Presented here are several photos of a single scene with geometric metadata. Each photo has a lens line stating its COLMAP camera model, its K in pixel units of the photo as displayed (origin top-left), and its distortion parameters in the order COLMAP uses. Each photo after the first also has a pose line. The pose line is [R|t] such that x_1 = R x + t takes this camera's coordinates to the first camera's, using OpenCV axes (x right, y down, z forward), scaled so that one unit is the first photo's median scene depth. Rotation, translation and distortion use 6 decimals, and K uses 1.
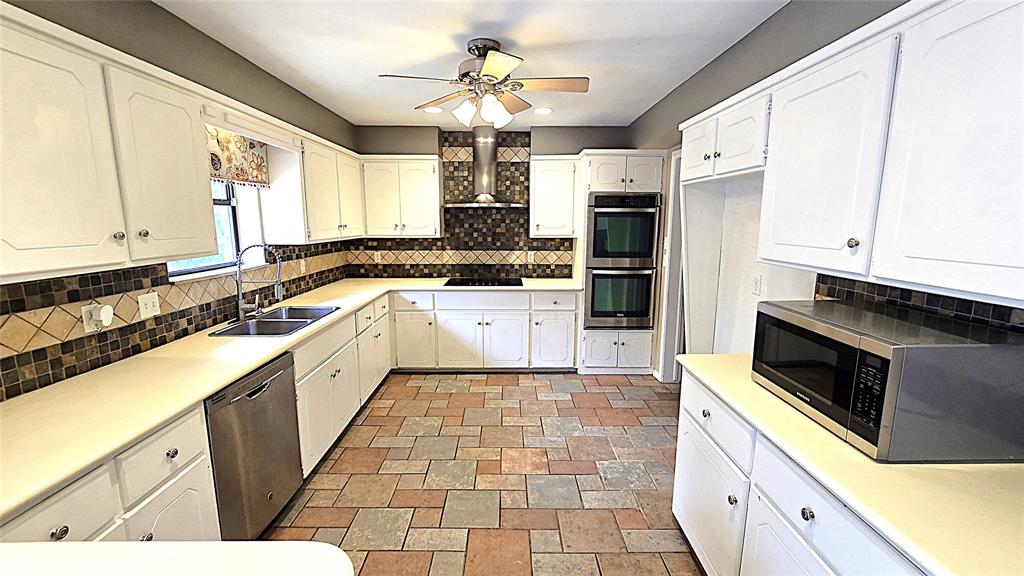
lens RADIAL K [[420.9, 0, 509.2], [0, 420.9, 286.5], [0, 0, 1]] dist [-0.003050, 0.001729]
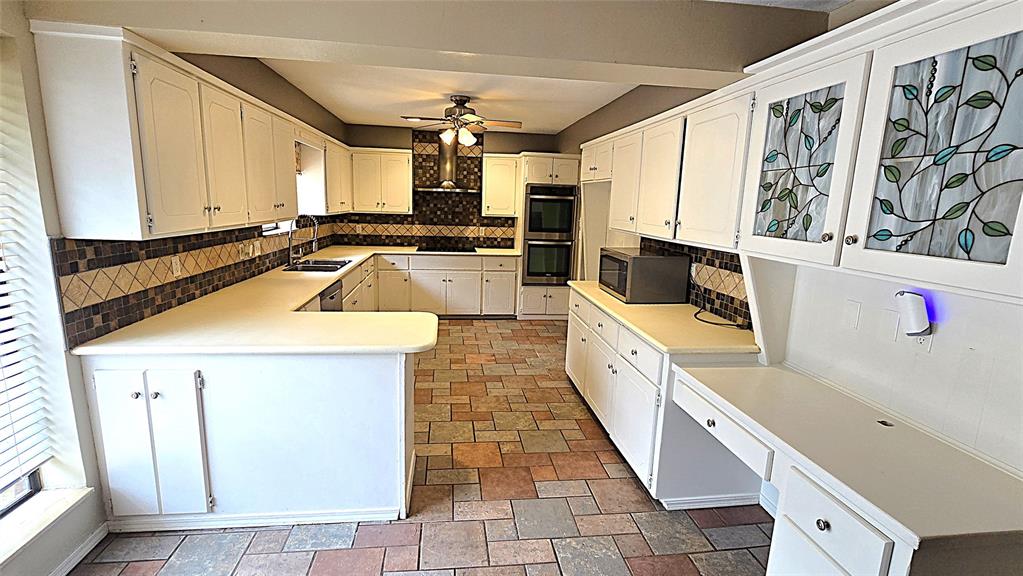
lens RADIAL K [[431.8, 0, 506.4], [0, 431.8, 285.5], [0, 0, 1]] dist [-0.003419, -0.000400]
pose [[0.992501, 0.005968, 0.122090, -0.039100], [-0.010356, 0.999322, 0.035337, 0.052819], [-0.121796, -0.036336, 0.991890, -0.354777]]
